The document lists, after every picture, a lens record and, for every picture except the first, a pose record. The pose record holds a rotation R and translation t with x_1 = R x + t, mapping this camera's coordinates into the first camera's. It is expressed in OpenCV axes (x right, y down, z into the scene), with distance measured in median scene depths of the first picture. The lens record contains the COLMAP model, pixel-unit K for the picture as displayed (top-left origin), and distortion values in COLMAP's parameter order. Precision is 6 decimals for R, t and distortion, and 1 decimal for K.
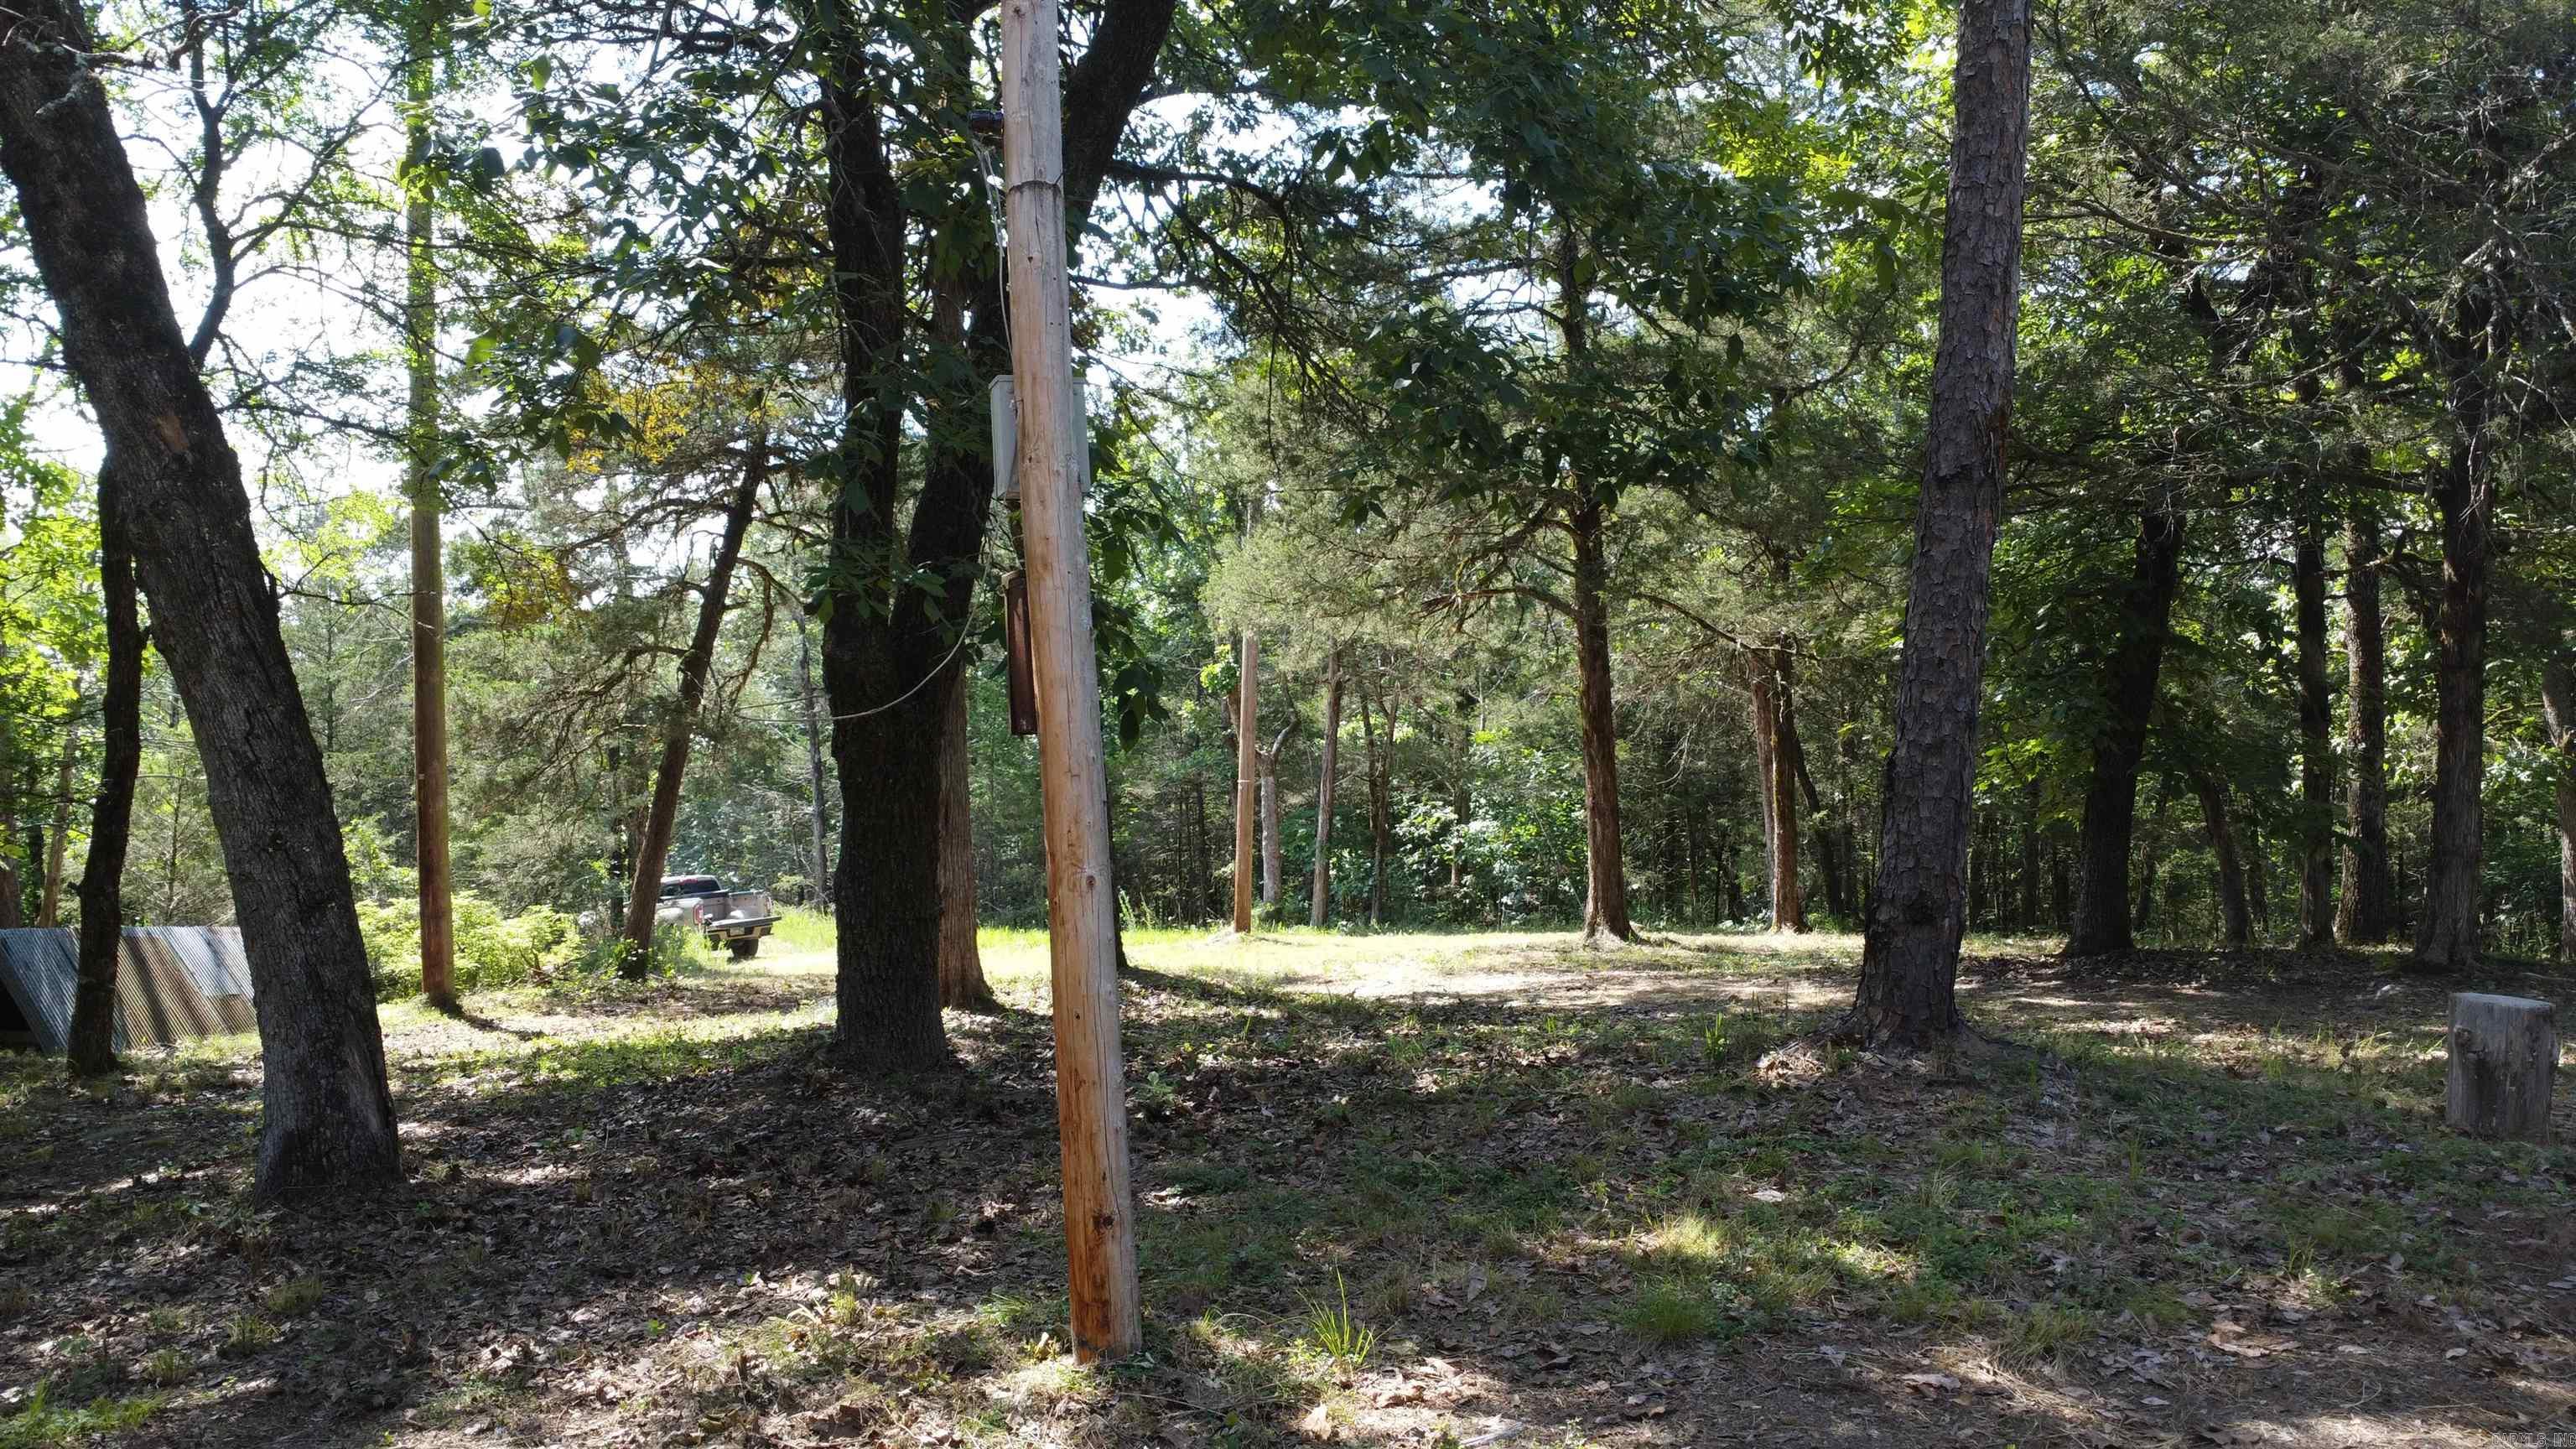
lens RADIAL K [[1866.8, 0, 1277.7], [0, 1866.8, 712.7], [0, 0, 1]] dist [-0.029525, -0.006520]
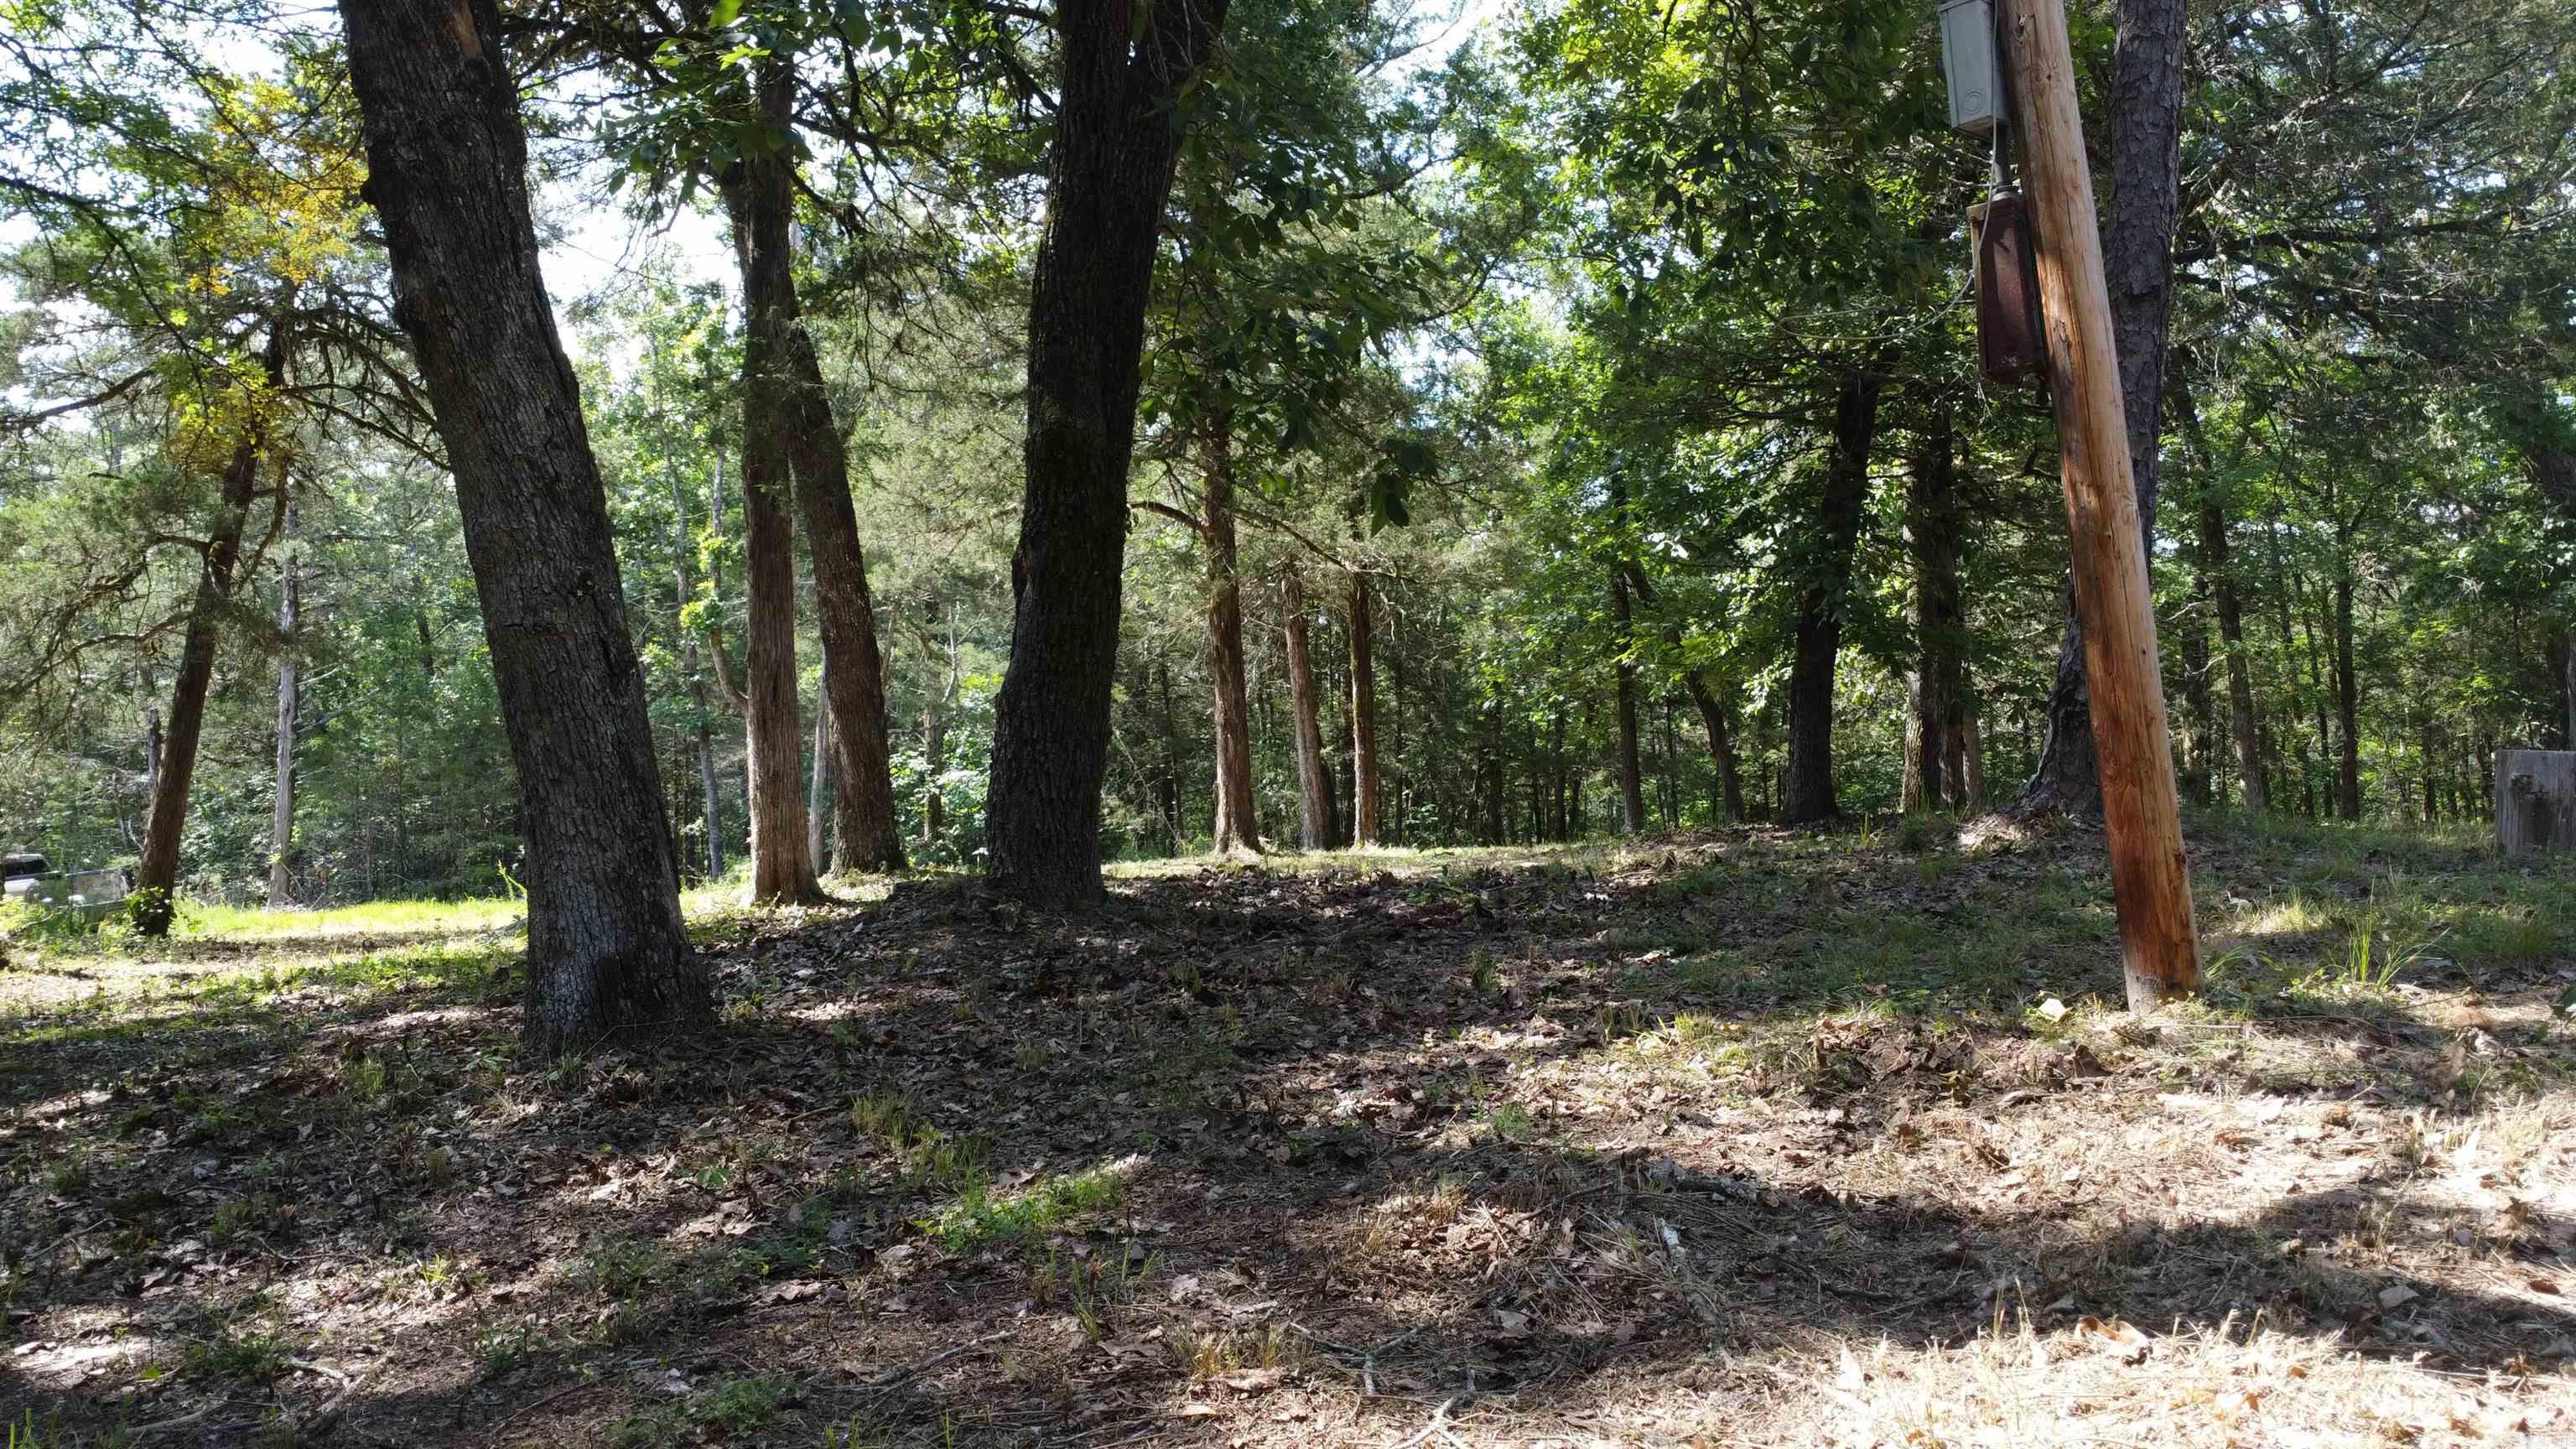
lens RADIAL K [[1866.8, 0, 1280.9], [0, 1866.8, 706.3], [0, 0, 1]] dist [-0.029525, -0.006520]
pose [[0.929866, -0.005626, 0.367855, -0.145414], [0.003848, 0.999977, 0.005566, 0.030456], [-0.367878, -0.003760, 0.929867, 0.046974]]
